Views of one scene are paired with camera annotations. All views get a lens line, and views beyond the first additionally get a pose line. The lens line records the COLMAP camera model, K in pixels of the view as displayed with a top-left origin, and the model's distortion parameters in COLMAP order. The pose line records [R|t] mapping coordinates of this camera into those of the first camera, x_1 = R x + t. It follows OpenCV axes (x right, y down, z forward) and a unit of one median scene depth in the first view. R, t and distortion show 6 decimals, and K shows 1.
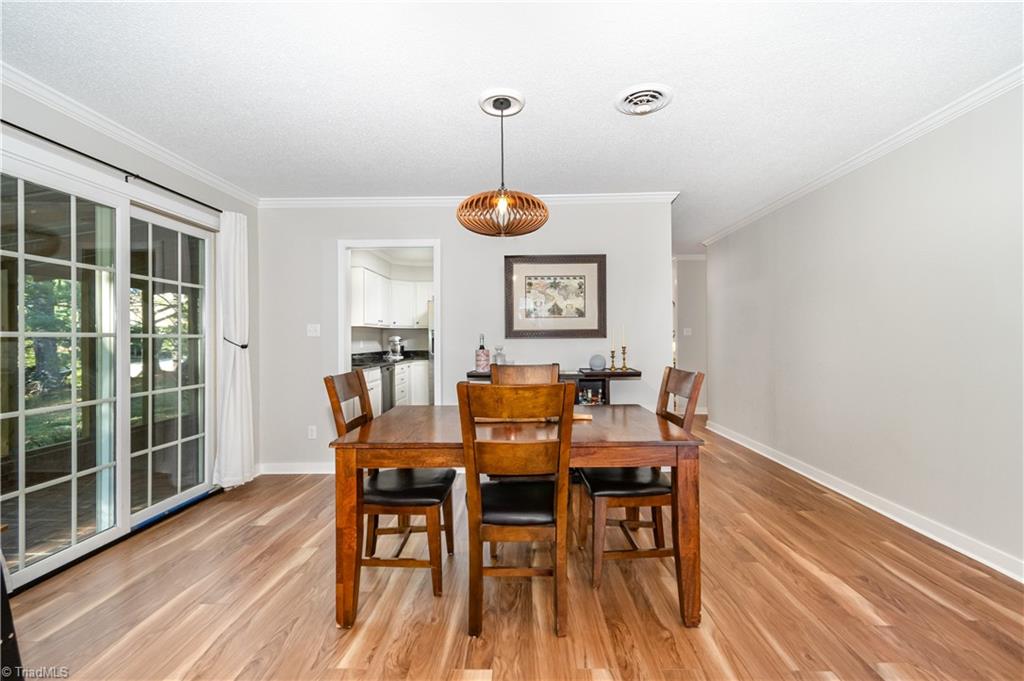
lens RADIAL K [[457.9, 0, 512.6], [0, 457.9, 337.8], [0, 0, 1]] dist [0.003970, 0.000079]
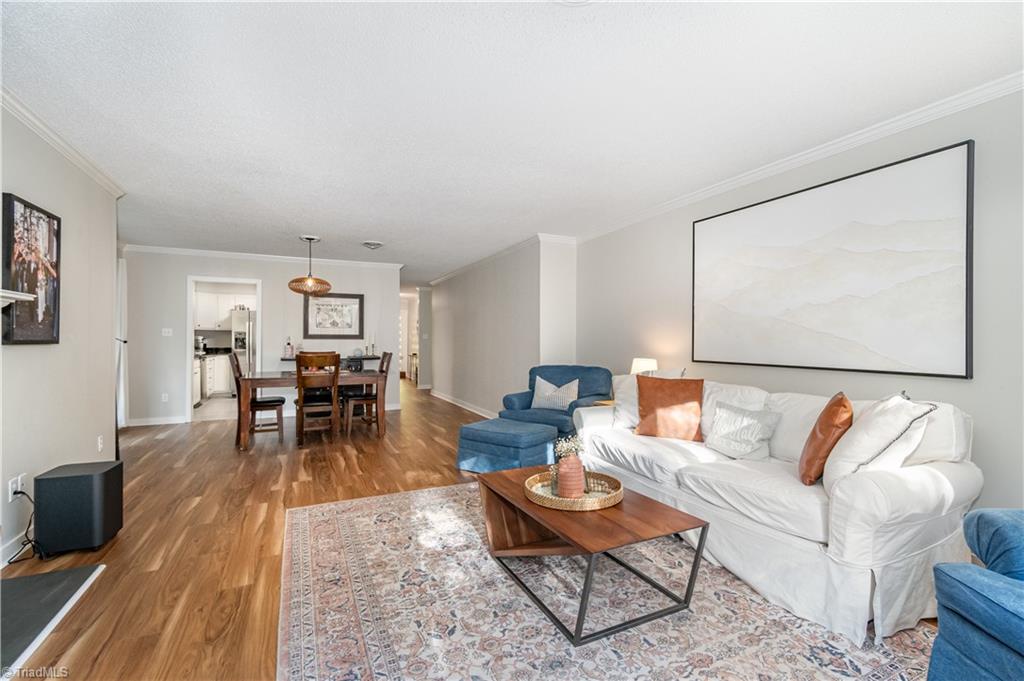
lens RADIAL K [[457.9, 0, 511.9], [0, 457.9, 339.3], [0, 0, 1]] dist [0.003970, 0.000079]
pose [[0.897723, 0.013077, 0.440367, -0.072890], [-0.012444, 0.999913, -0.004325, 0.000725], [-0.440385, -0.001597, 0.897808, -0.929211]]
